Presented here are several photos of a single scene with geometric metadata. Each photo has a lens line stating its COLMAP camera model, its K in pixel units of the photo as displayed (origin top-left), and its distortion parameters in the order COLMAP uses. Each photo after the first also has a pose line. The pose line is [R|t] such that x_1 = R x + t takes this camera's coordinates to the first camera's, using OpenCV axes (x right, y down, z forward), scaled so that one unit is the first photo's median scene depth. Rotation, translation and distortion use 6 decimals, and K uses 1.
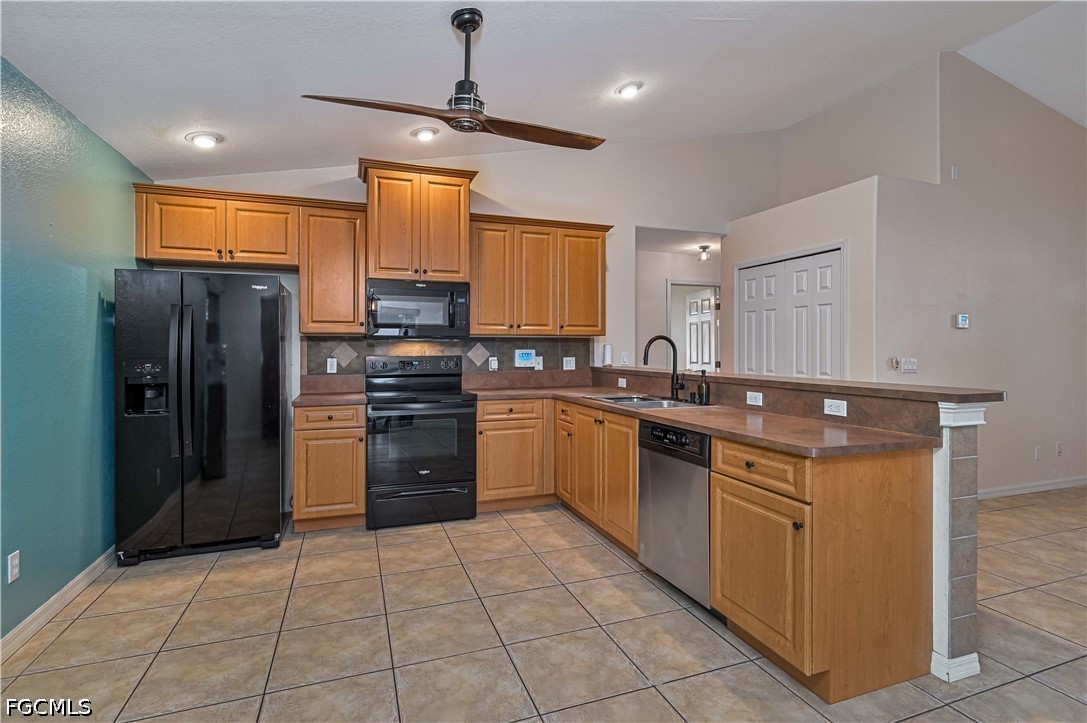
lens RADIAL K [[526.1, 0, 546.5], [0, 526.1, 345.5], [0, 0, 1]] dist [-0.000155, 0.000887]
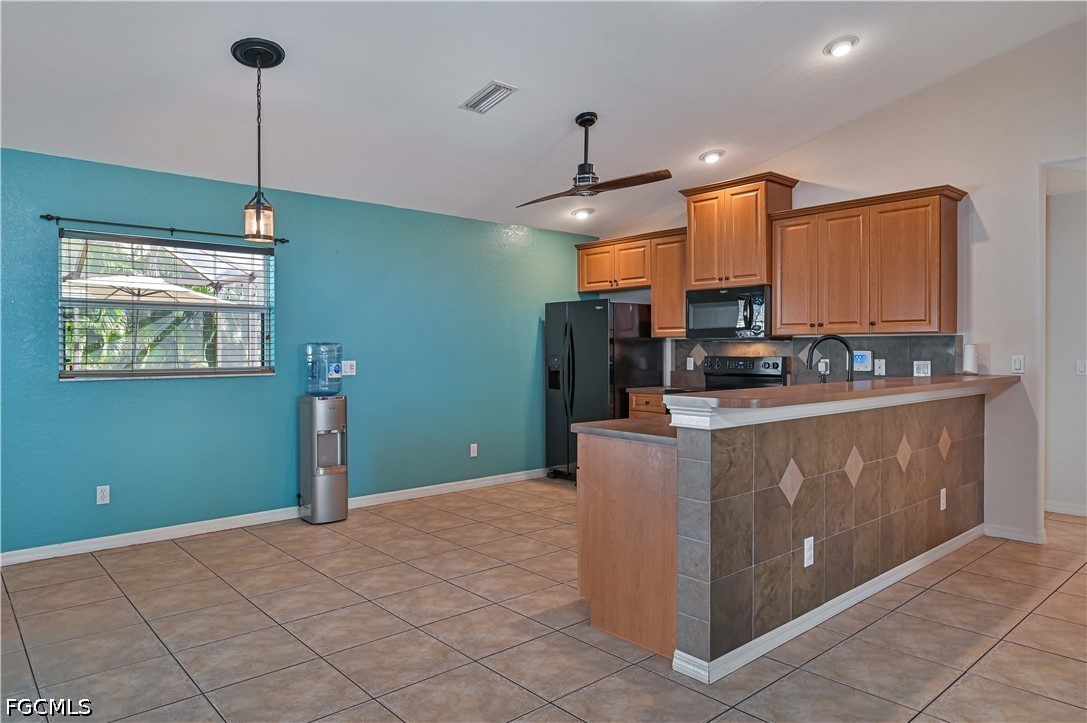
lens RADIAL K [[687.6, 0, 545.1], [0, 687.6, 351.8], [0, 0, 1]] dist [-0.007495, -0.000824]
pose [[0.366873, 0.003914, -0.930263, 0.998725], [0.006806, 0.999953, 0.006891, -0.002143], [0.930246, -0.008859, 0.366829, 0.136954]]
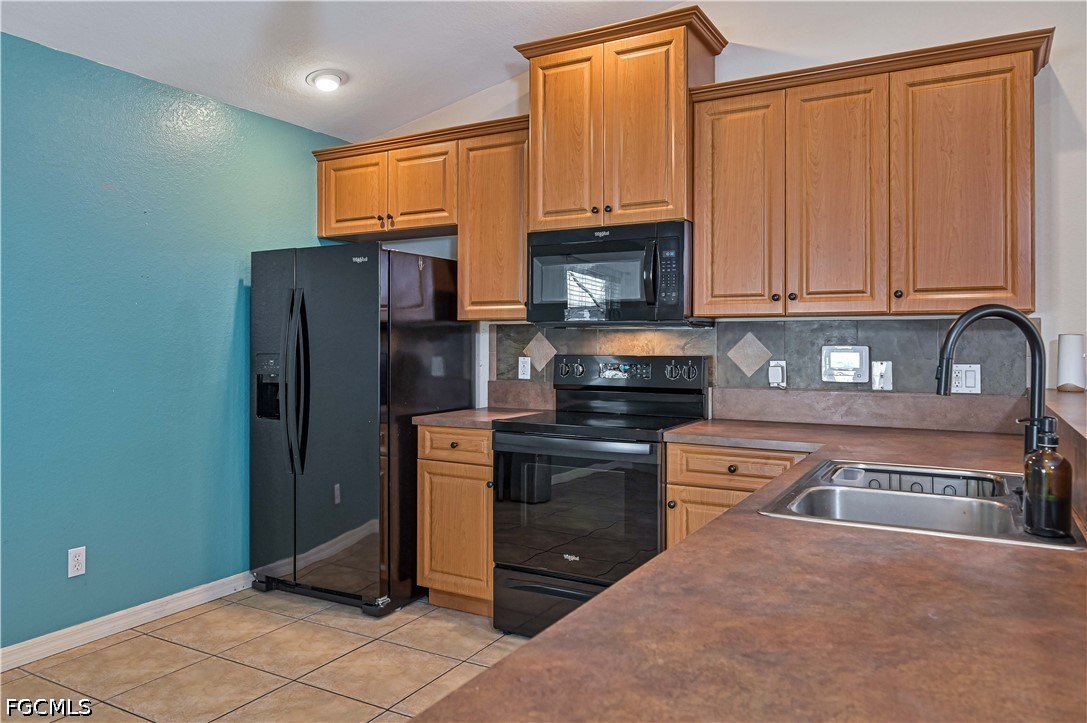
lens RADIAL K [[761.7, 0, 543.8], [0, 761.7, 331.3], [0, 0, 1]] dist [-0.004555, 0.004949]
pose [[0.649191, -0.008286, -0.760580, 0.375167], [0.002224, 0.999957, -0.008996, 0.000466], [0.760622, 0.004148, 0.649182, 0.425303]]
